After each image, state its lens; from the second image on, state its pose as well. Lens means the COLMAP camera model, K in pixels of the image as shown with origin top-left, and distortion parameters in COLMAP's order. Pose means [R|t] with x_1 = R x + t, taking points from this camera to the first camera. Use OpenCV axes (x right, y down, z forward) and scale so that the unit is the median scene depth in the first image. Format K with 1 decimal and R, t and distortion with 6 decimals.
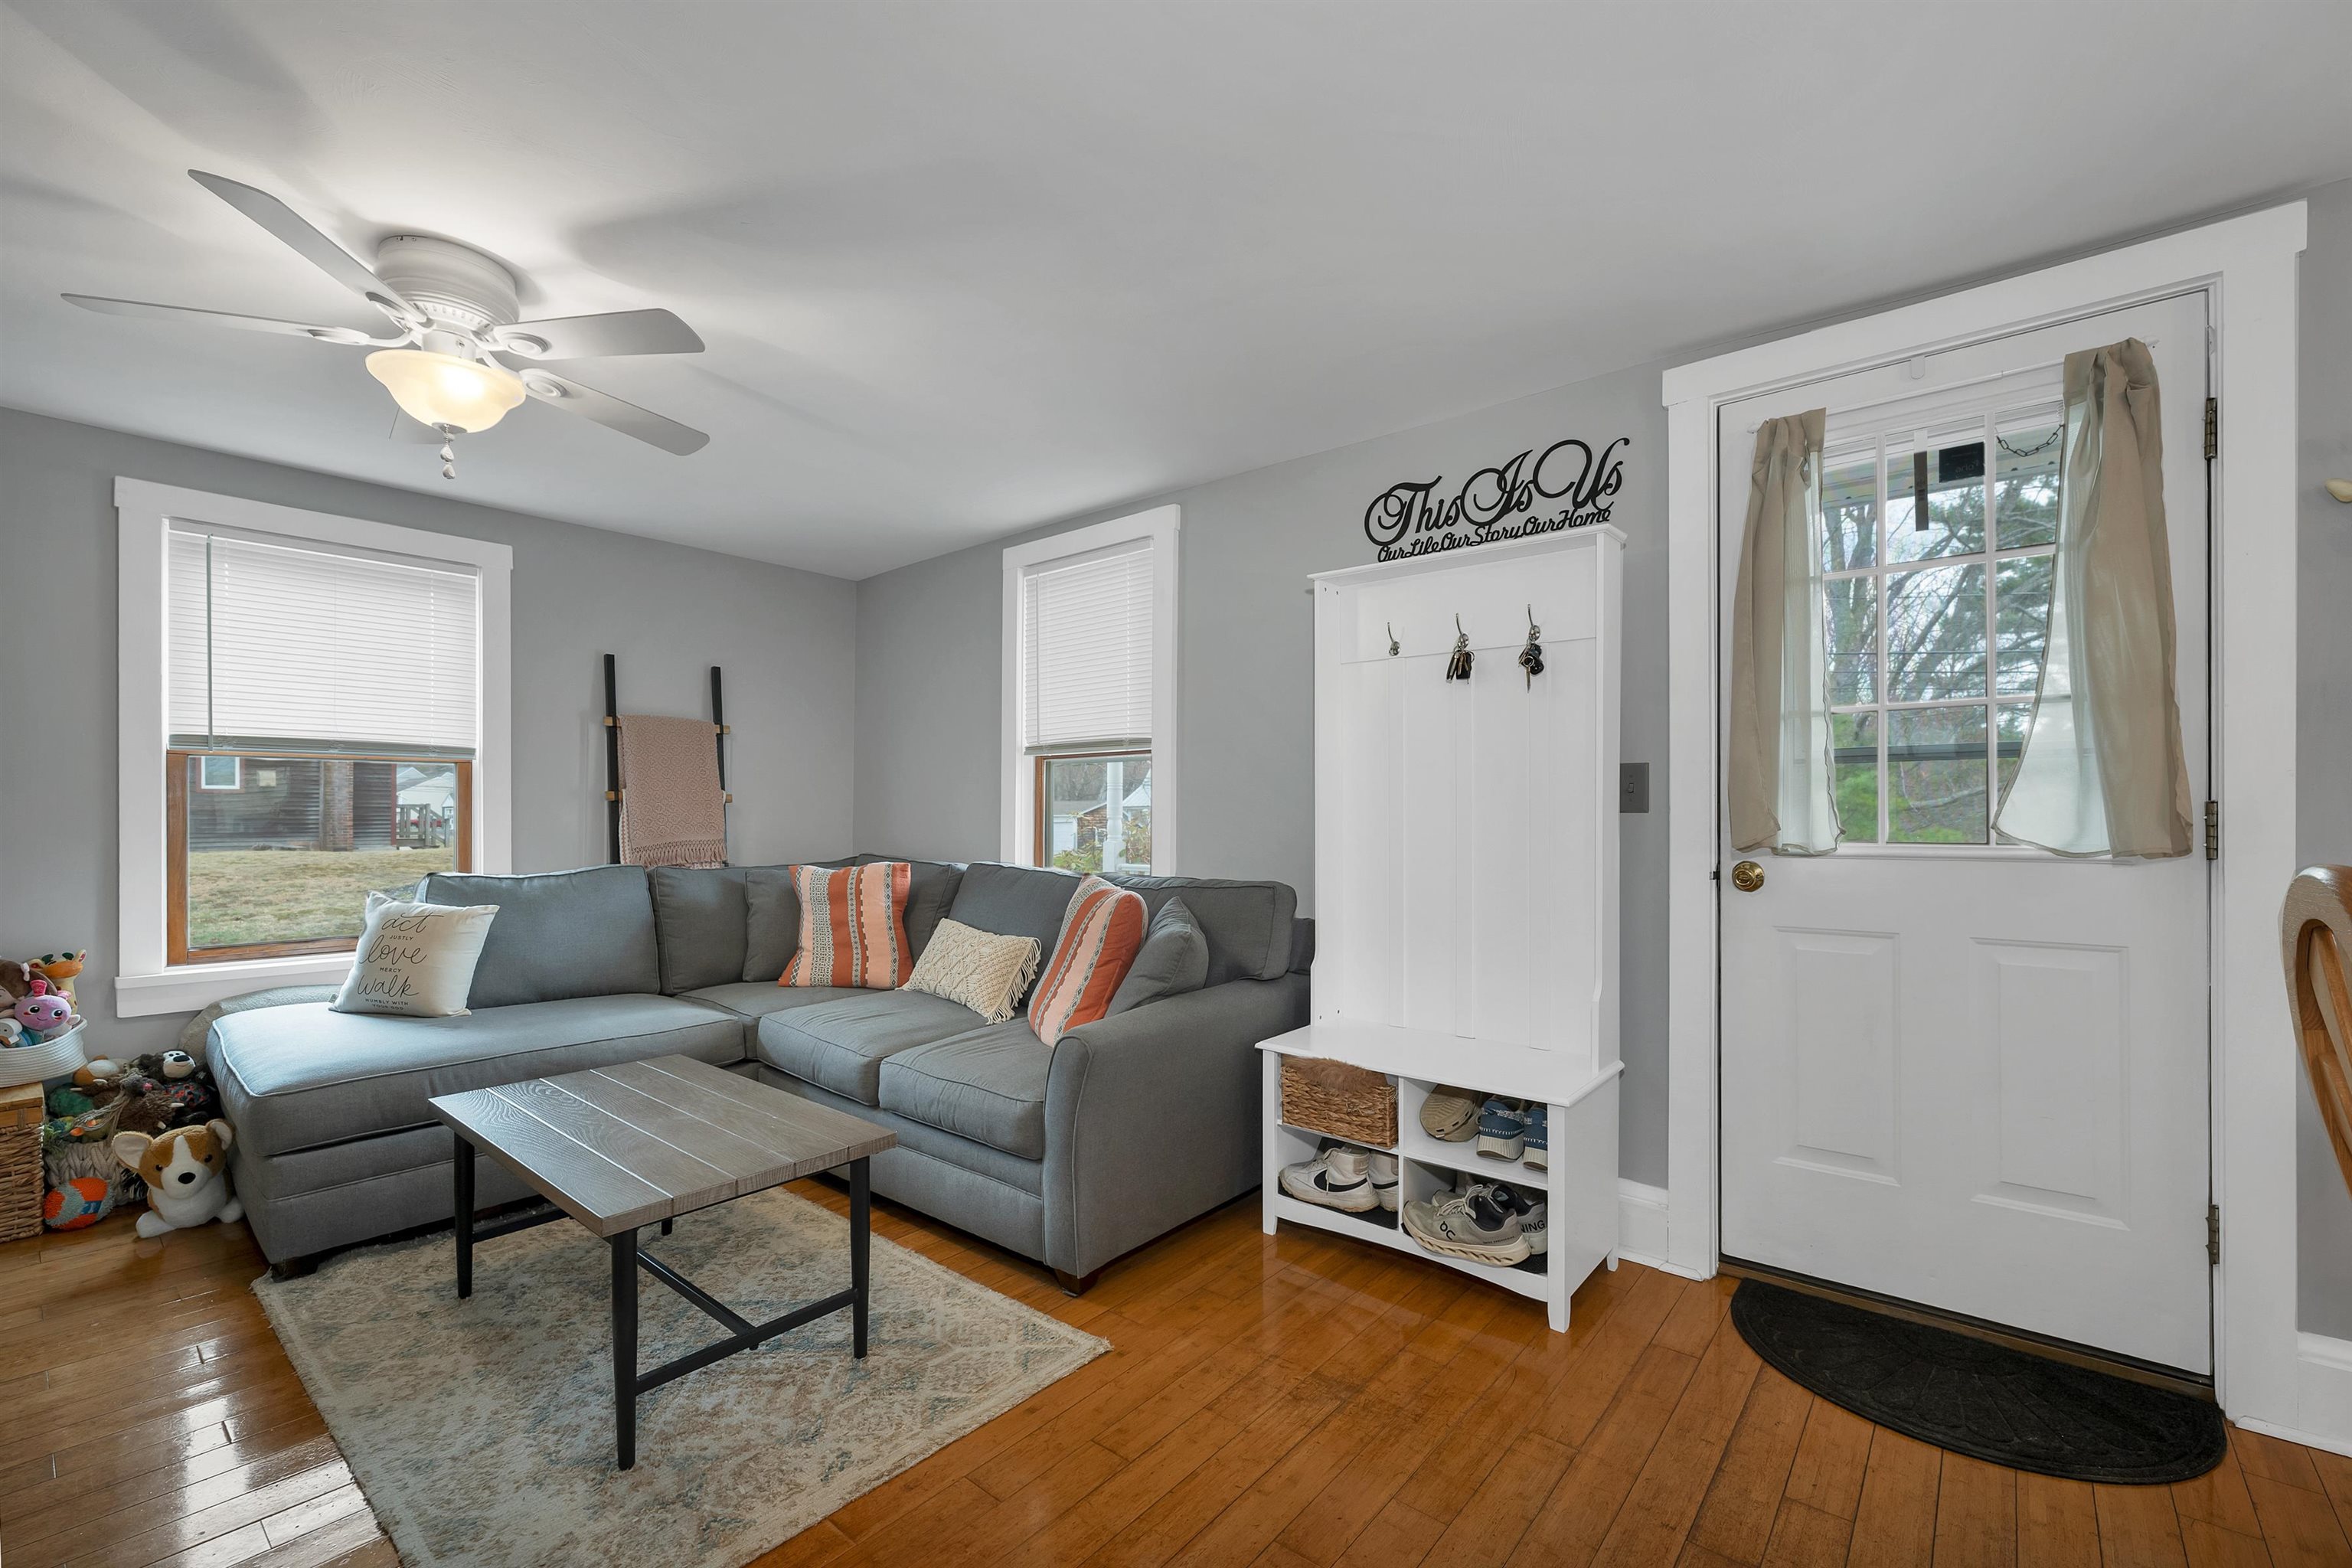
lens RADIAL K [[991.0, 0, 1177.7], [0, 991.0, 816.4], [0, 0, 1]] dist [0.002259, -0.000200]
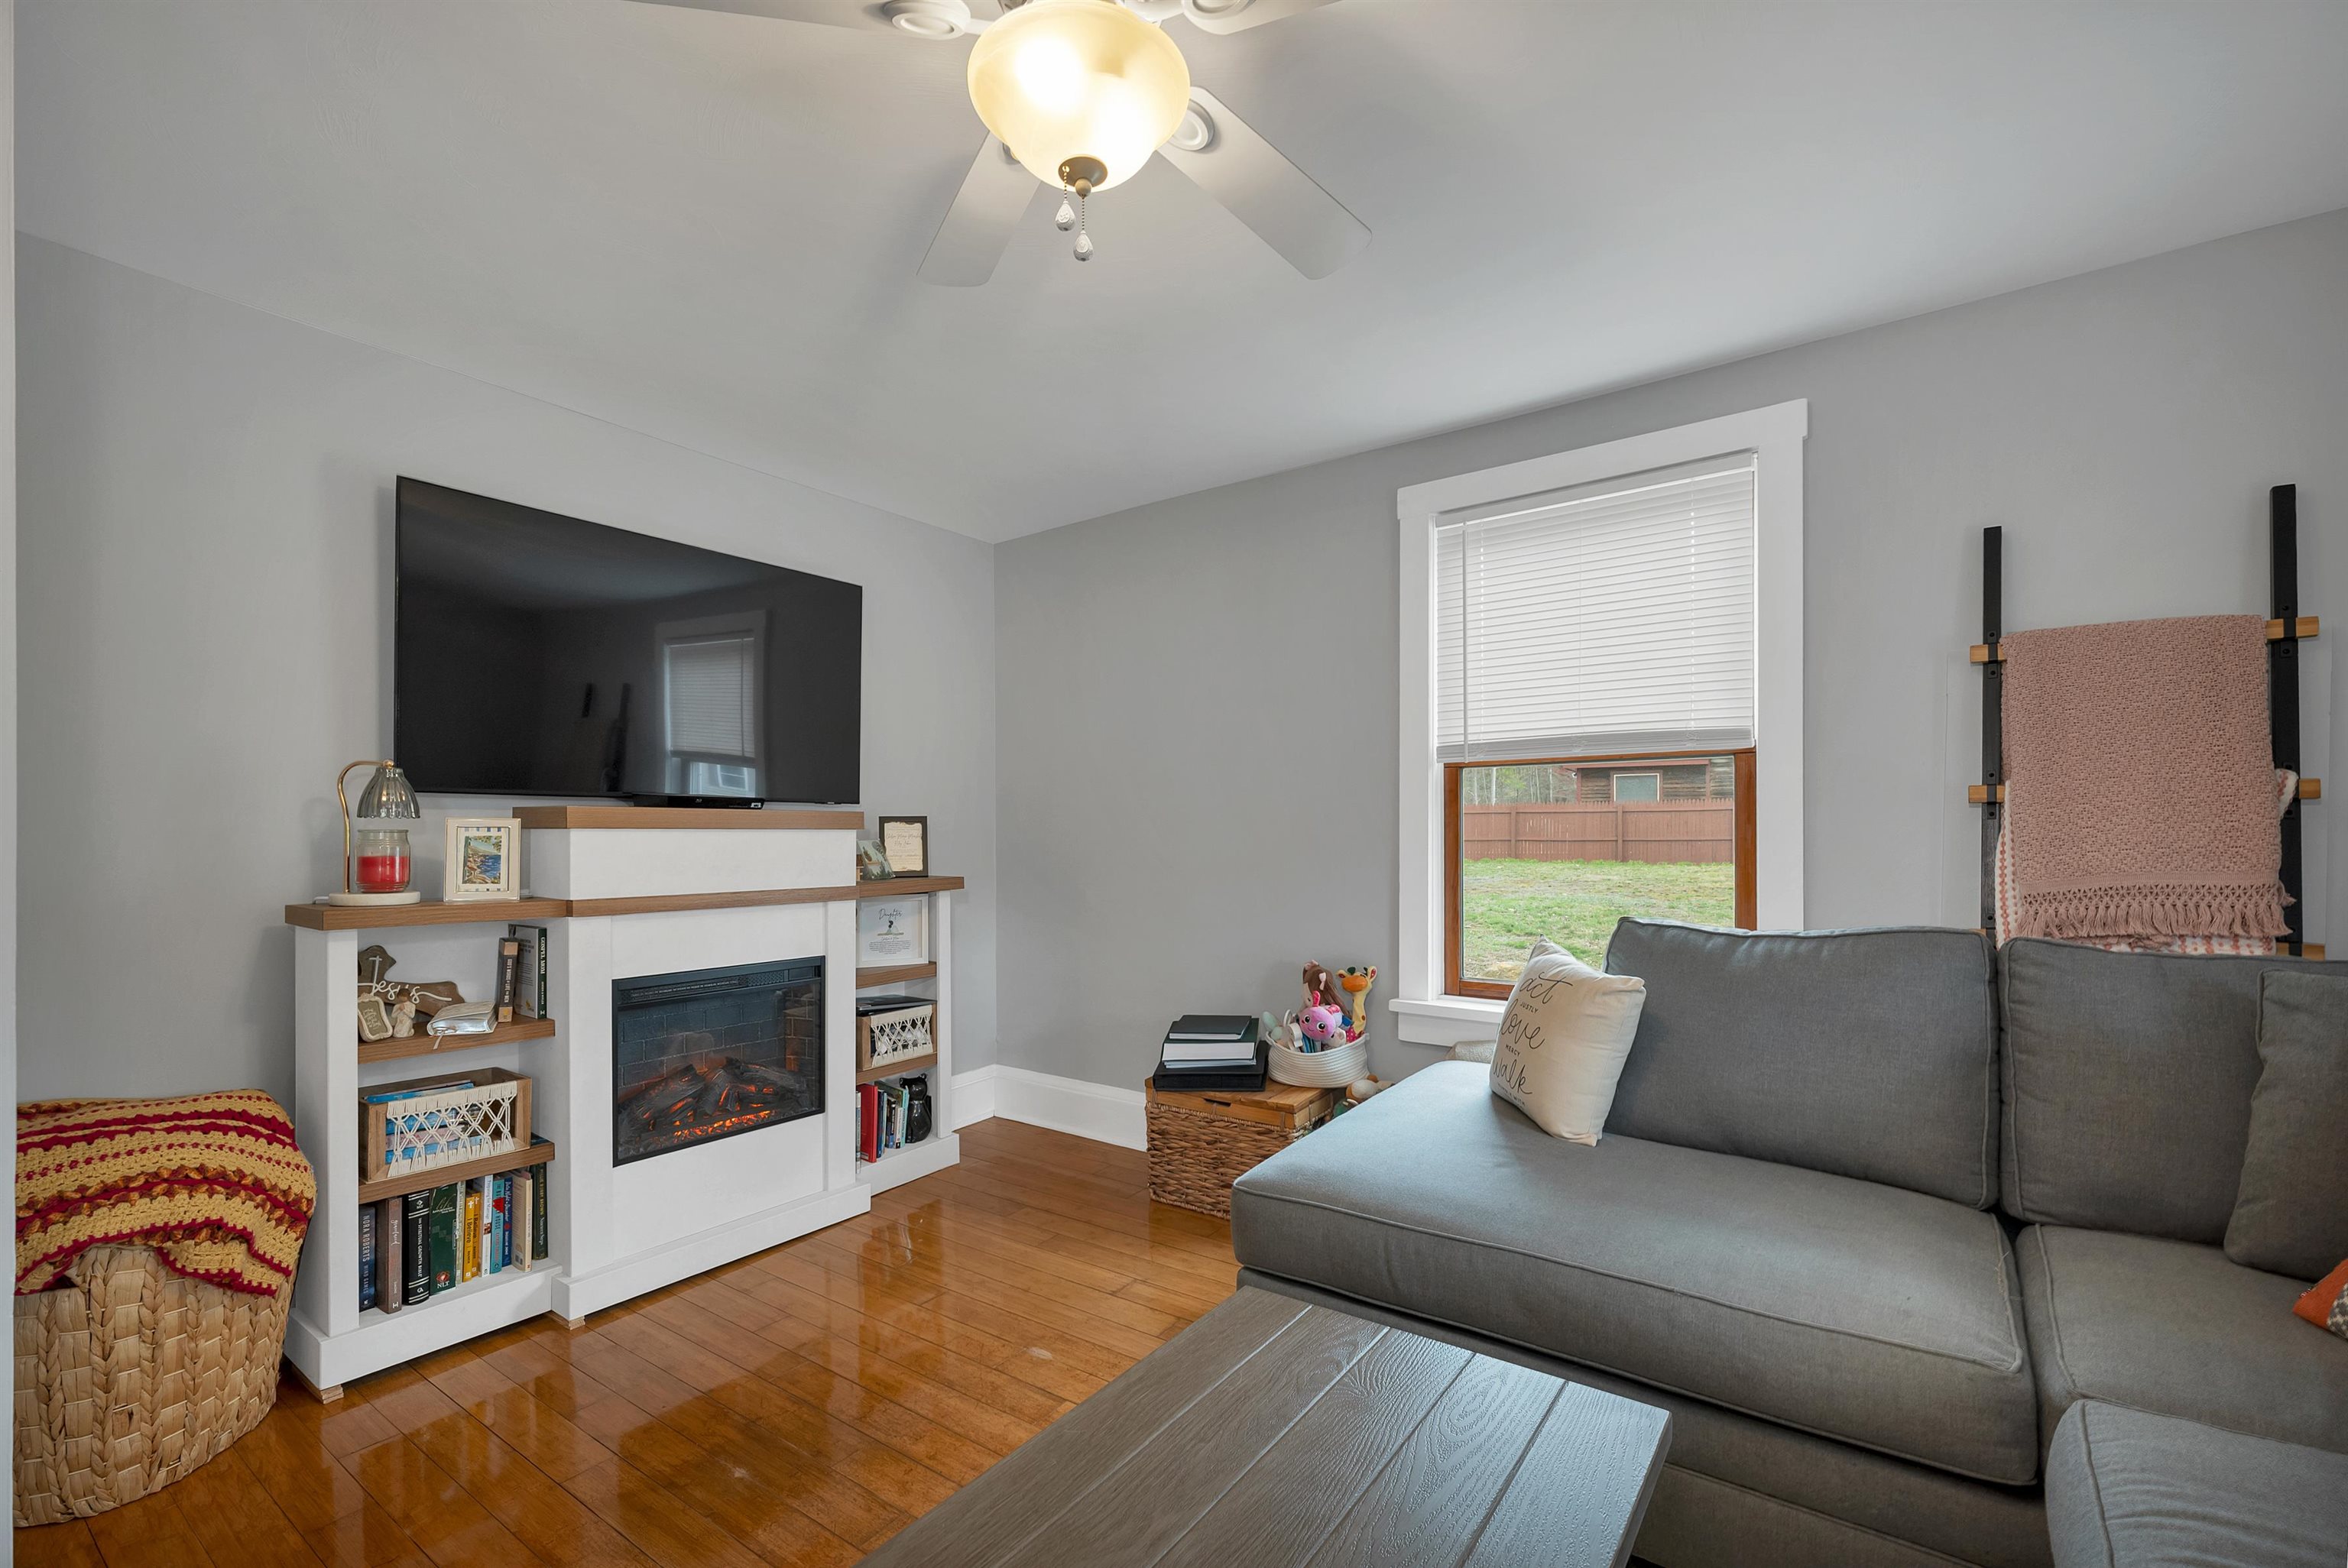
lens RADIAL K [[1000.5, 0, 1183.0], [0, 1000.5, 825.5], [0, 0, 1]] dist [-0.000680, 0.000344]
pose [[0.082242, -0.008936, -0.996572, -0.102349], [0.002582, 0.999958, -0.008753, -0.000108], [0.996609, -0.001854, 0.082262, 0.743733]]
